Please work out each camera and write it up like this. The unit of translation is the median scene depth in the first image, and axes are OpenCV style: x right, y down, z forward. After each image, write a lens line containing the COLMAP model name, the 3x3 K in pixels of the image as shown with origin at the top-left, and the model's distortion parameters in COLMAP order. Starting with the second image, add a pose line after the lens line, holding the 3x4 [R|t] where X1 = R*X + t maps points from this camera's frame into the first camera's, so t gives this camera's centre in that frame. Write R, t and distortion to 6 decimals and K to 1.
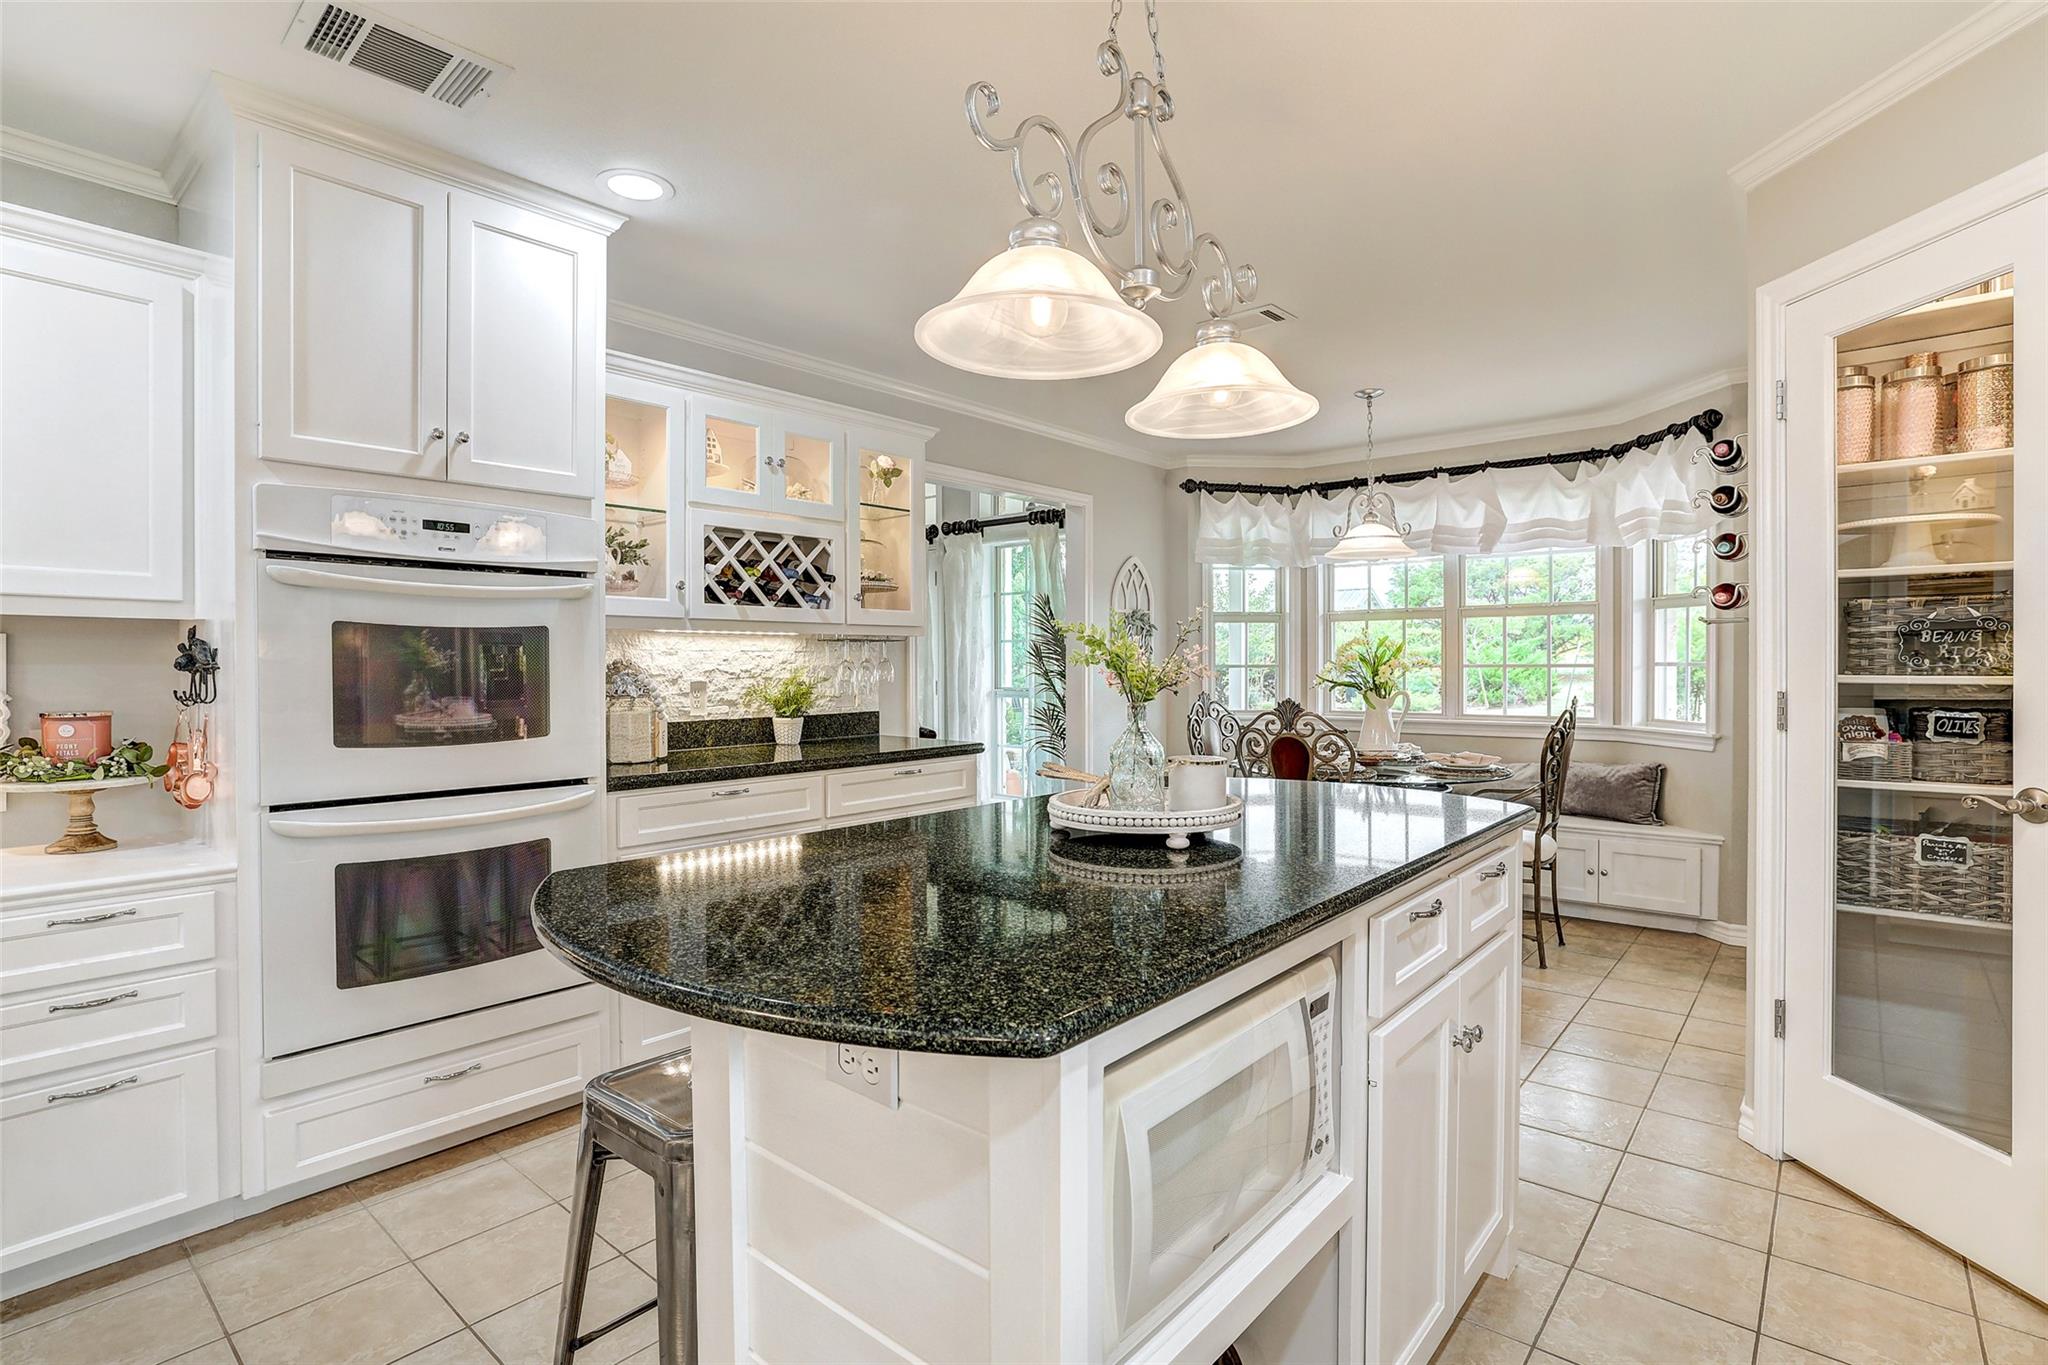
lens RADIAL K [[998.5, 0, 1038.1], [0, 998.5, 685.2], [0, 0, 1]] dist [-0.005114, -0.000680]
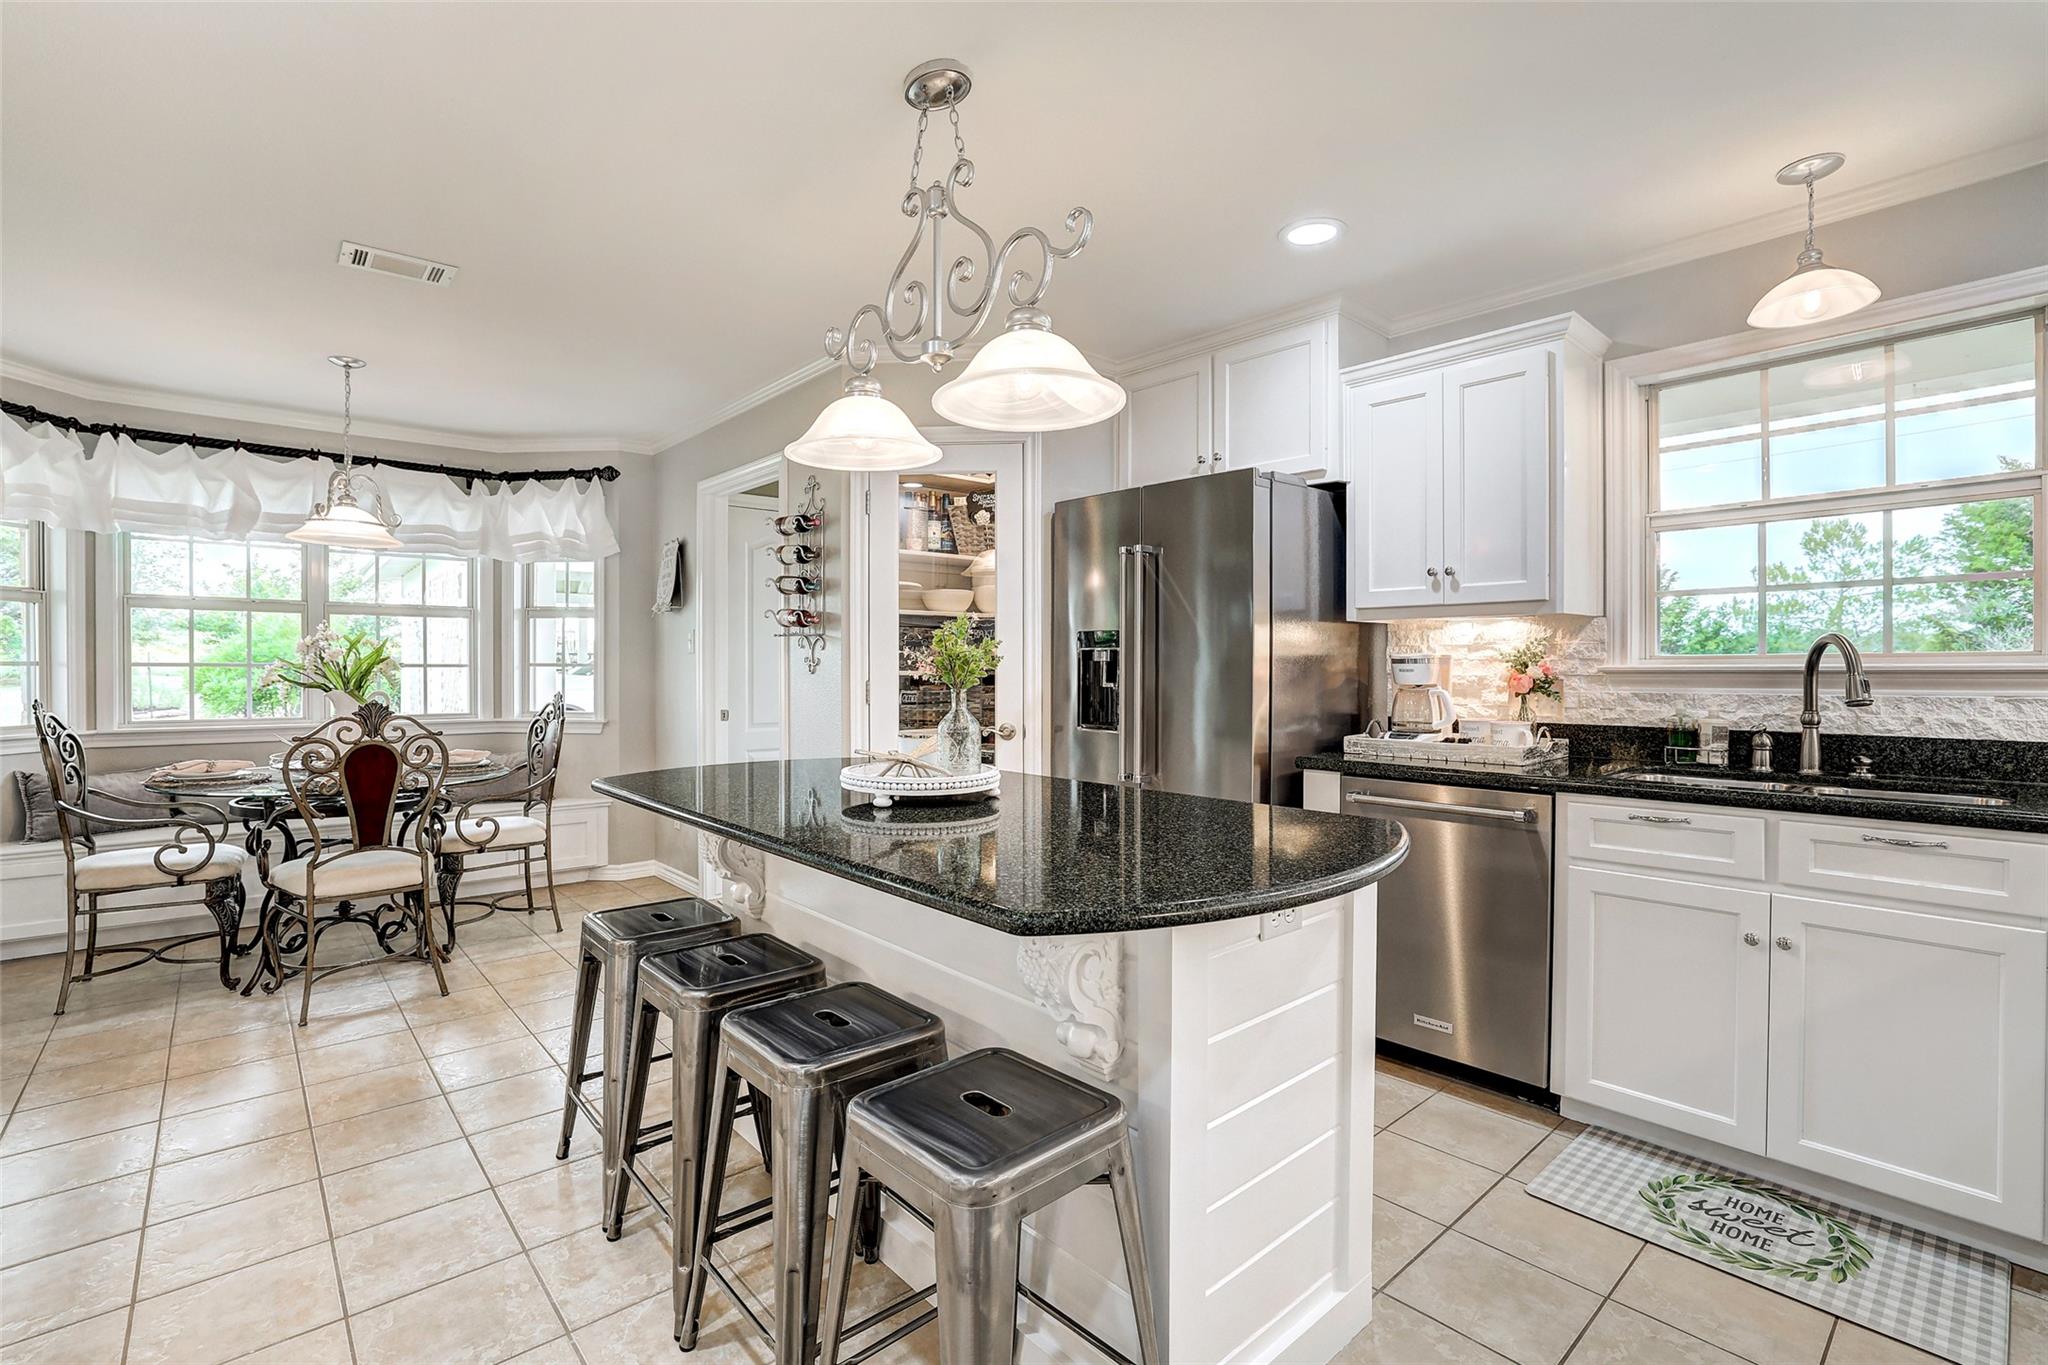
lens RADIAL K [[903.4, 0, 1025.7], [0, 903.4, 667.3], [0, 0, 1]] dist [-0.029052, 0.001892]
pose [[0.165442, 0.005722, 0.986203, -0.322725], [0.015239, 0.999849, -0.008358, -0.000209], [-0.986102, 0.016411, 0.165330, 0.243496]]
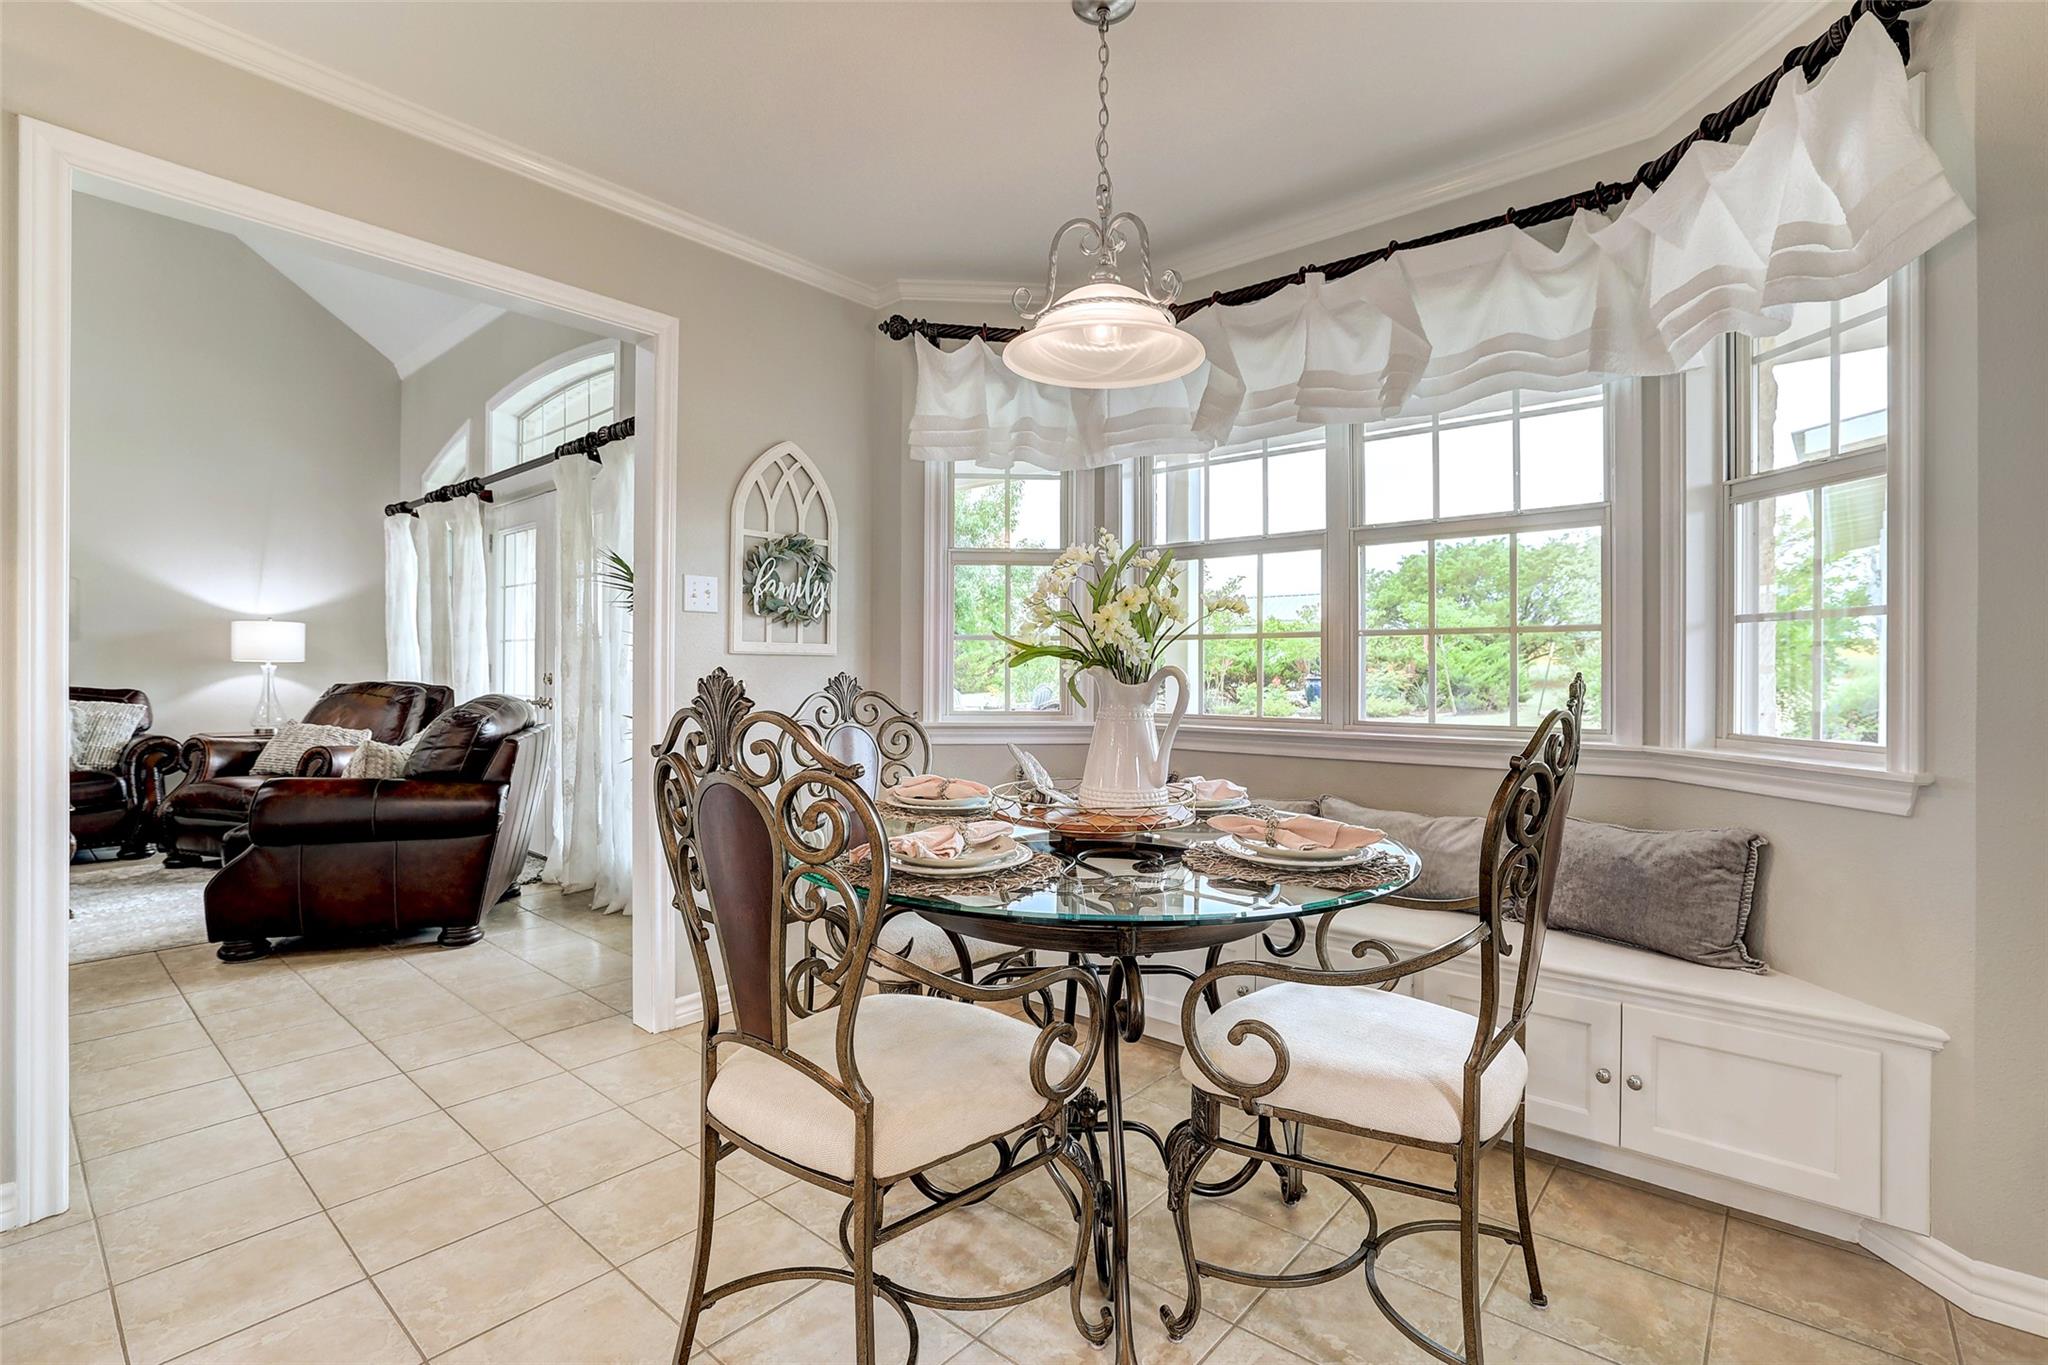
lens RADIAL K [[919.0, 0, 1026.8], [0, 919.0, 675.1], [0, 0, 1]] dist [-0.013352, 0.001751]
pose [[0.999713, 0.008812, -0.022274, 0.285231], [-0.009171, 0.999829, -0.016070, 0.015426], [0.022128, 0.016269, 0.999623, 0.547253]]
